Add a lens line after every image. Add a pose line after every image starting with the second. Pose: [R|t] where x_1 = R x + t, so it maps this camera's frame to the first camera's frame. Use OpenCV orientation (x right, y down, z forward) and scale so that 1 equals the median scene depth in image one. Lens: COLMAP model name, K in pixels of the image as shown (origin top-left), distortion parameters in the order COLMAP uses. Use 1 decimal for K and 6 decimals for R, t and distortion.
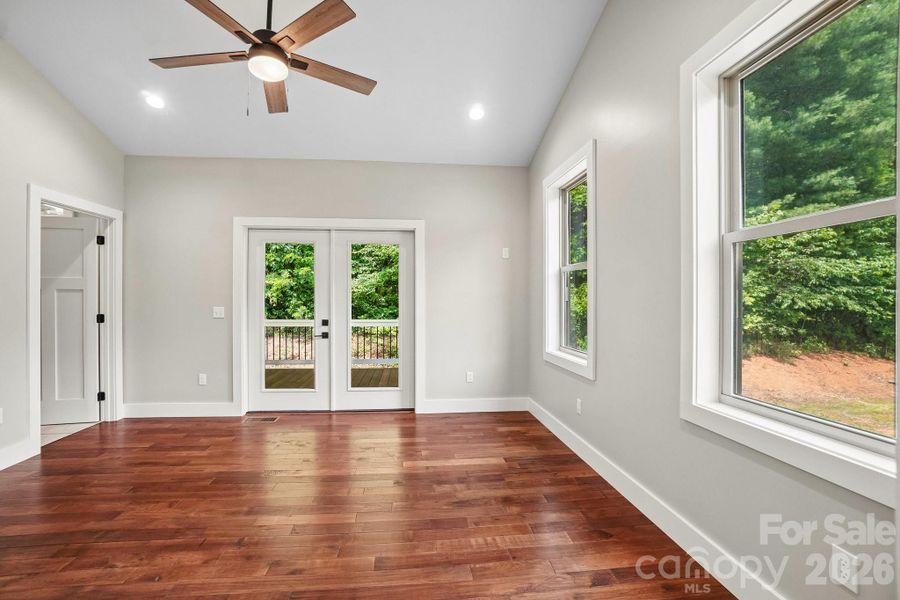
lens RADIAL K [[398.6, 0, 449.4], [0, 398.6, 302.9], [0, 0, 1]] dist [-0.032570, 0.013690]
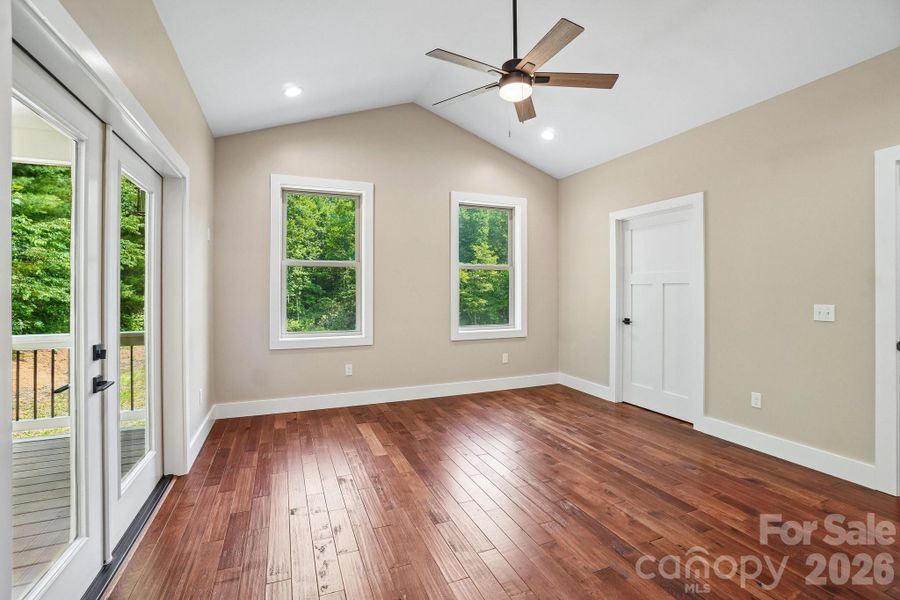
lens RADIAL K [[398.6, 0, 445.9], [0, 398.6, 286.0], [0, 0, 1]] dist [-0.032570, 0.013690]
pose [[-0.286666, 0.016289, 0.957892, -0.785291], [0.005735, 0.999867, -0.015287, -0.001093], [-0.958013, 0.001111, -0.286721, 0.791525]]
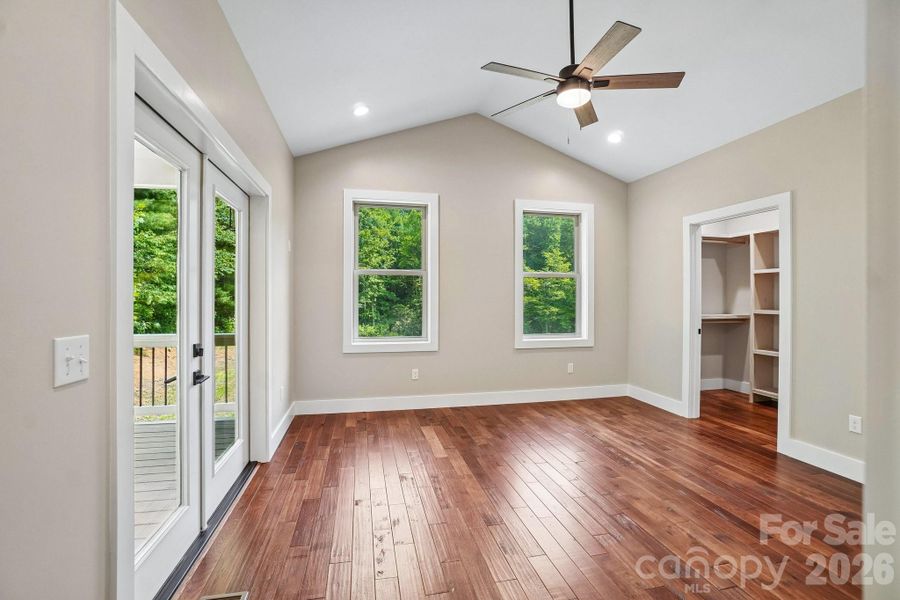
lens RADIAL K [[398.6, 0, 453.1], [0, 398.6, 295.7], [0, 0, 1]] dist [-0.032570, 0.013690]
pose [[-0.128524, 0.009496, 0.991661, -0.805187], [-0.000289, 0.999954, -0.009613, -0.002364], [-0.991706, -0.001522, -0.128515, 0.773010]]
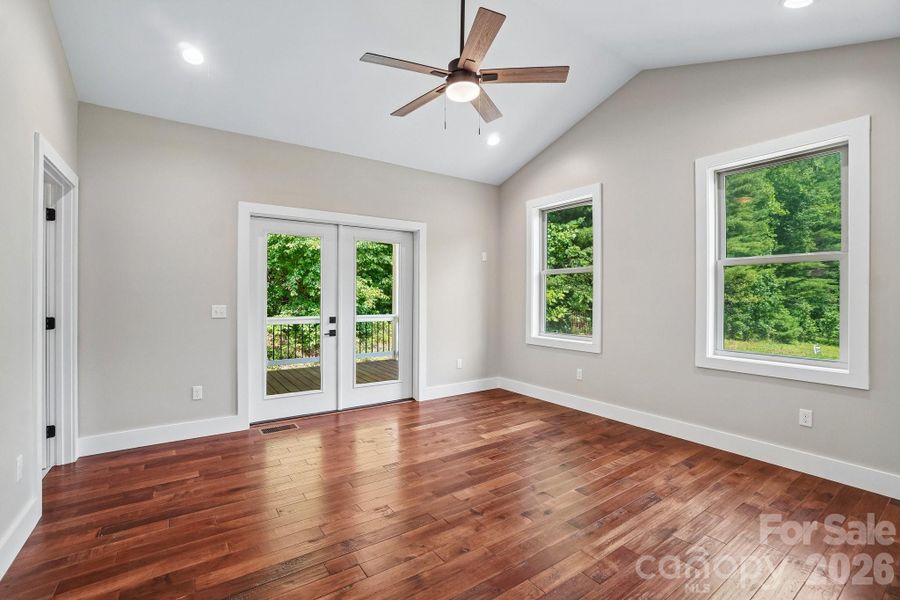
lens RADIAL K [[398.6, 0, 449.3], [0, 398.6, 294.5], [0, 0, 1]] dist [-0.032570, 0.013690]
pose [[0.874301, 0.000307, 0.485385, -0.539266], [0.003952, 0.999962, -0.007750, -0.003583], [-0.485369, 0.008694, 0.874266, 0.013640]]
